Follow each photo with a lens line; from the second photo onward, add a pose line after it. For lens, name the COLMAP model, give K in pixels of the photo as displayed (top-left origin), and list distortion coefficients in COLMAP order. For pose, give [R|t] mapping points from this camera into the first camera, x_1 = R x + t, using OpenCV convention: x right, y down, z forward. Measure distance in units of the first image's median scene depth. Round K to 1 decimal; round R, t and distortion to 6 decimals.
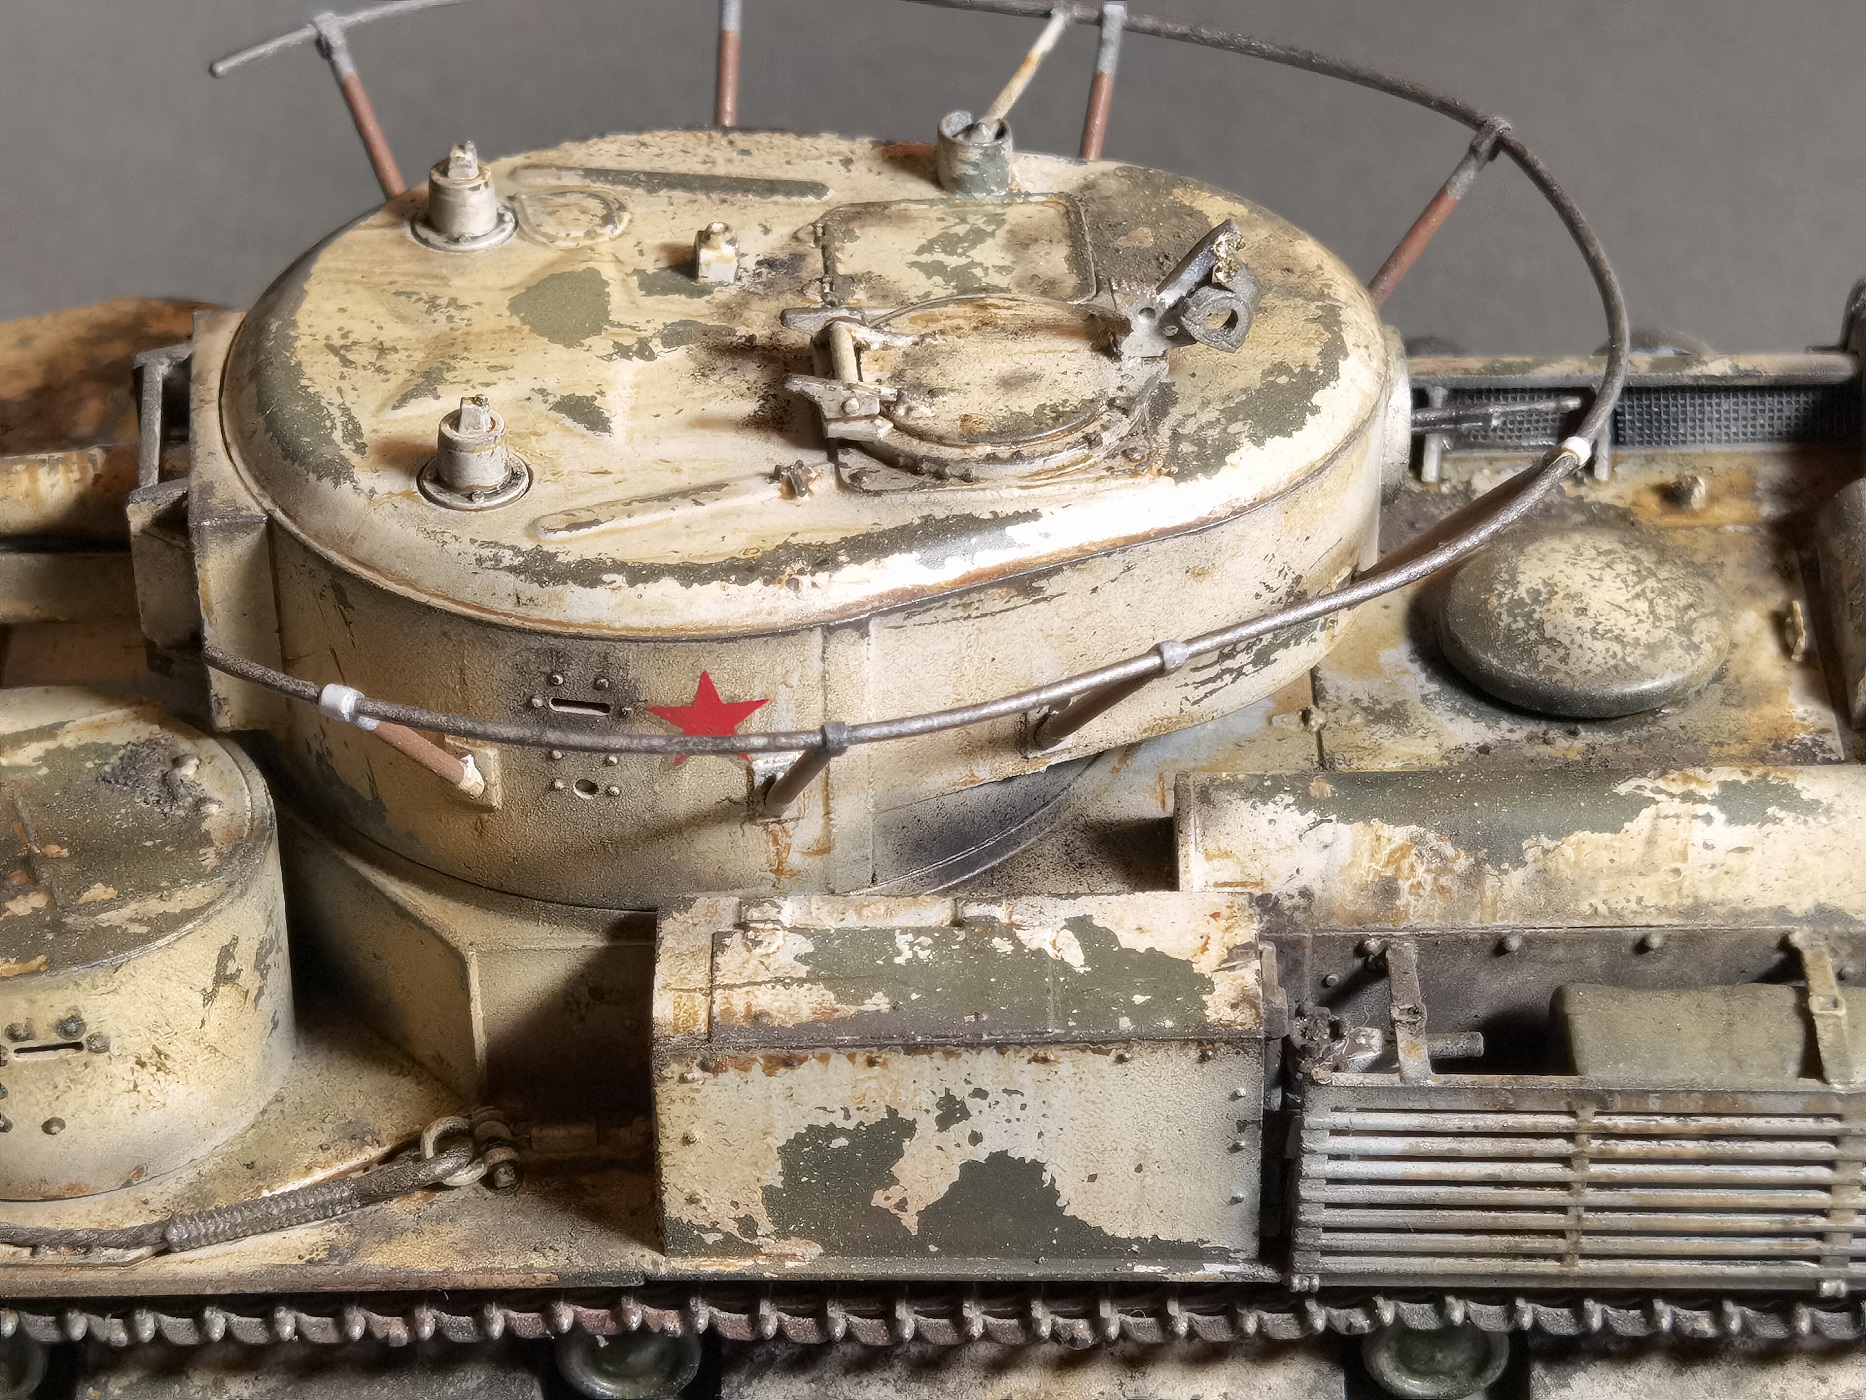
lens RADIAL K [[5752.3, 0, 906.2], [0, 5752.3, 700.1], [0, 0, 1]] dist [0.415846, -6.503712]
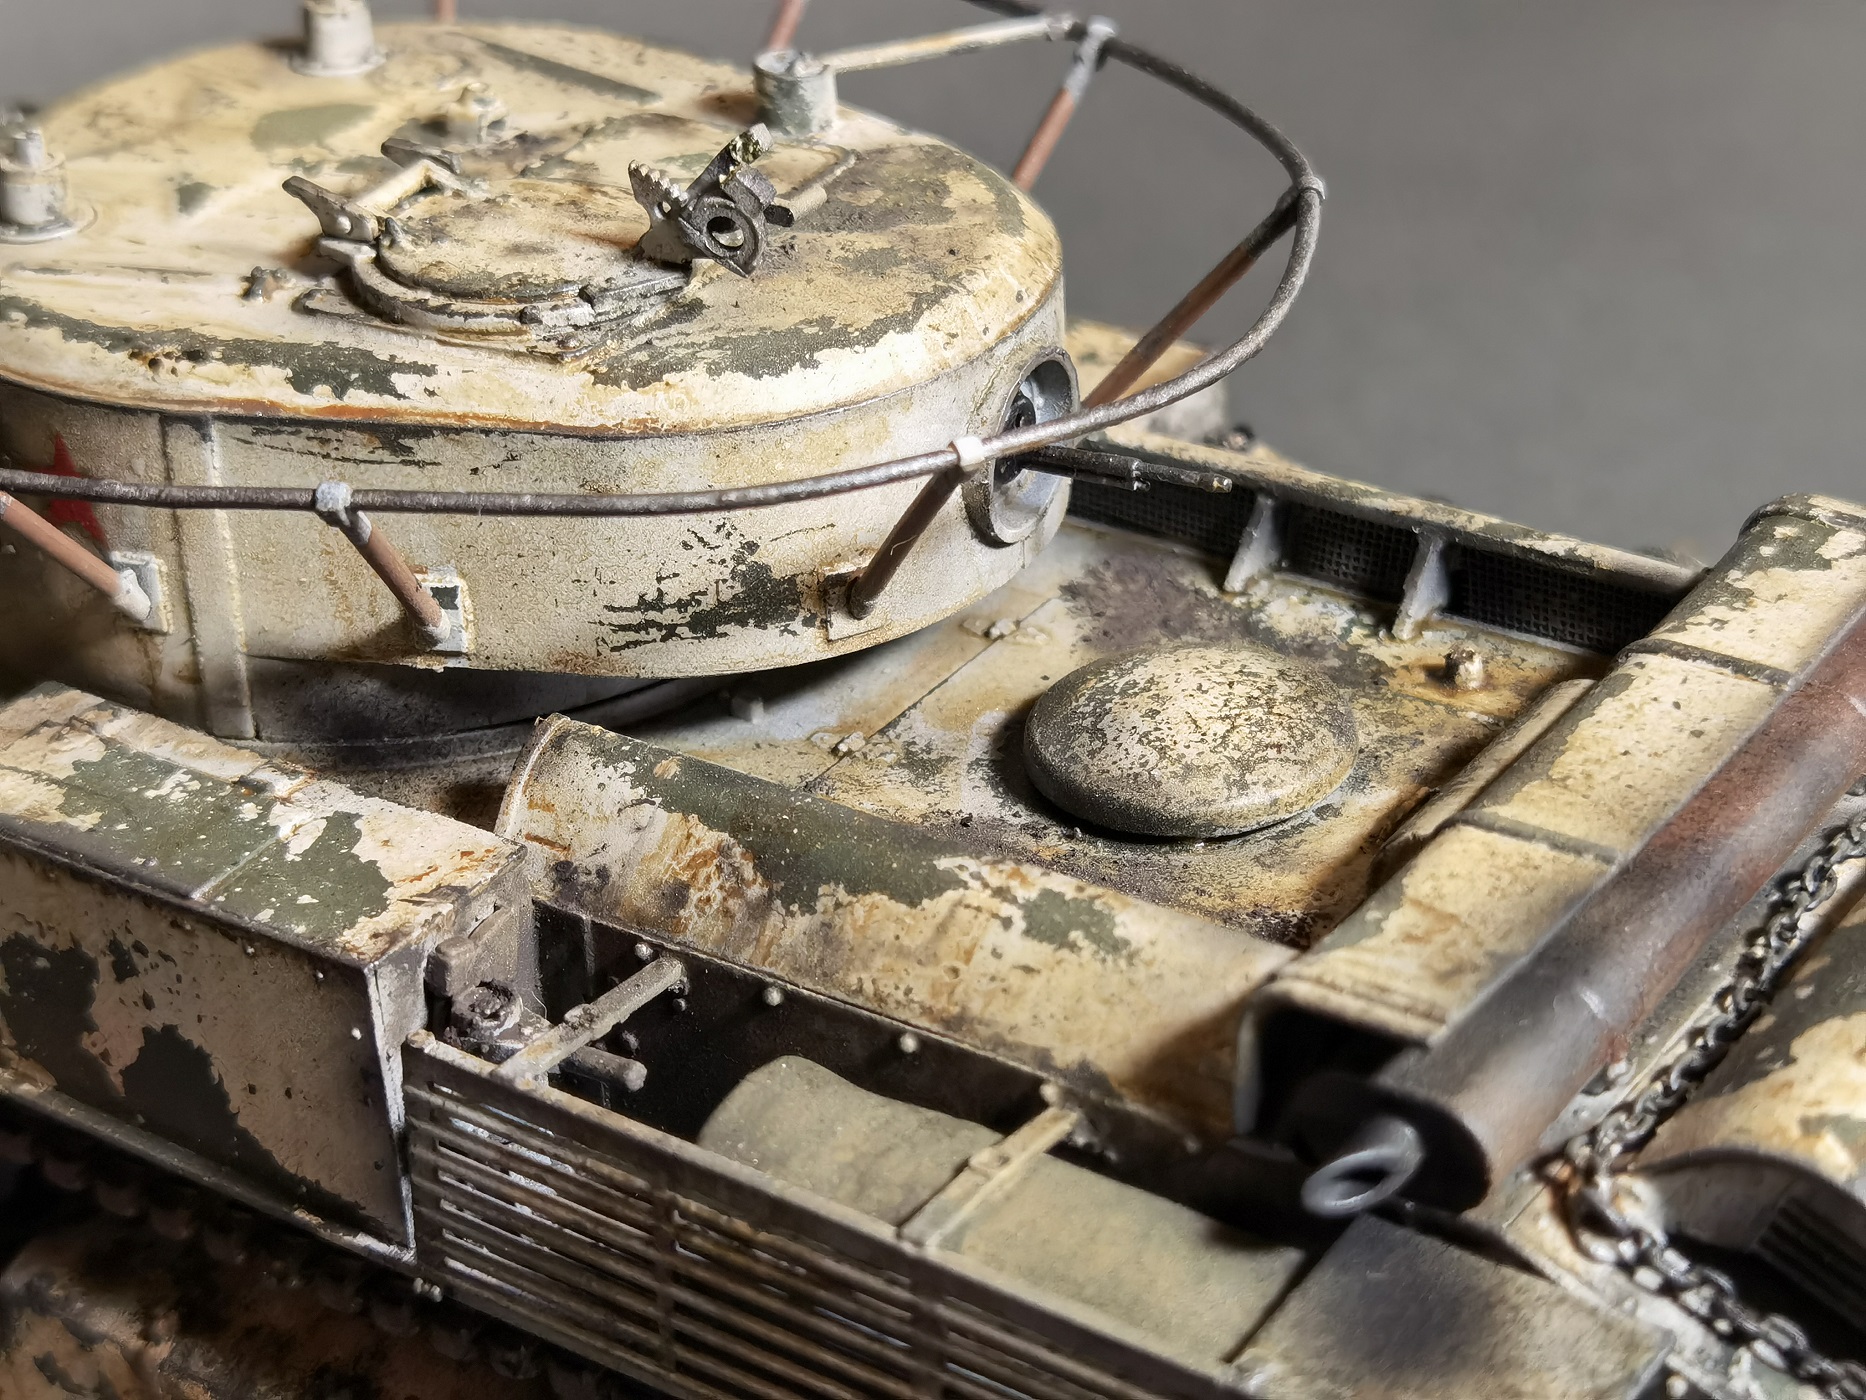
lens RADIAL K [[4070.0, 0, 933.0], [0, 4070.0, 700.0], [0, 0, 1]] dist [0.356651, -4.387349]
pose [[0.825475, 0.261797, -0.500054, 0.418496], [-0.310269, 0.950538, -0.014540, 0.001880], [0.471513, 0.167154, 0.865872, 0.485294]]
